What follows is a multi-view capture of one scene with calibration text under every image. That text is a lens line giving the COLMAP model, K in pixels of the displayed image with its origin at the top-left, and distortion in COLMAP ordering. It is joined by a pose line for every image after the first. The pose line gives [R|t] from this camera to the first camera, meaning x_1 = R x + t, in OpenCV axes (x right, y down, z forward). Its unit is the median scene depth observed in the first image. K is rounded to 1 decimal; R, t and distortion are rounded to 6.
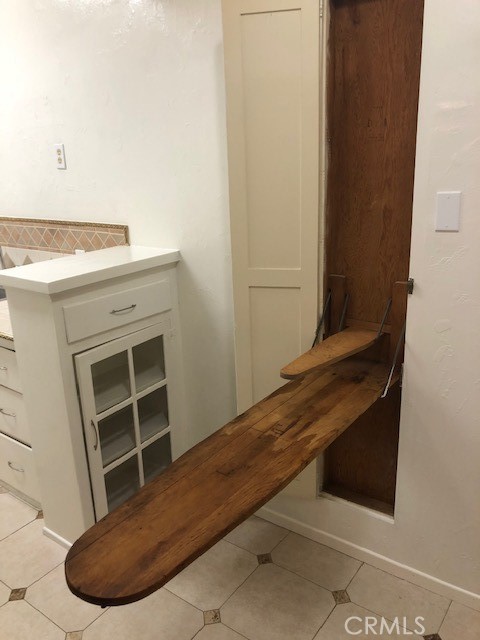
lens RADIAL K [[525.2, 0, 239.5], [0, 525.2, 322.7], [0, 0, 1]] dist [0.014485, 0.010125]
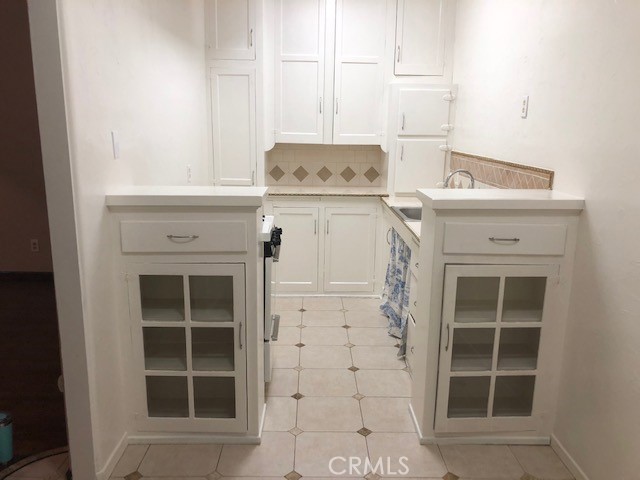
lens RADIAL K [[525.2, 0, 318.7], [0, 525.2, 240.2], [0, 0, 1]] dist [0.014485, 0.010125]
pose [[0.604003, 0.216474, -0.767020, 0.396545], [-0.275456, 0.959798, 0.053968, 0.022717], [0.747866, 0.178684, 0.639350, 0.005672]]
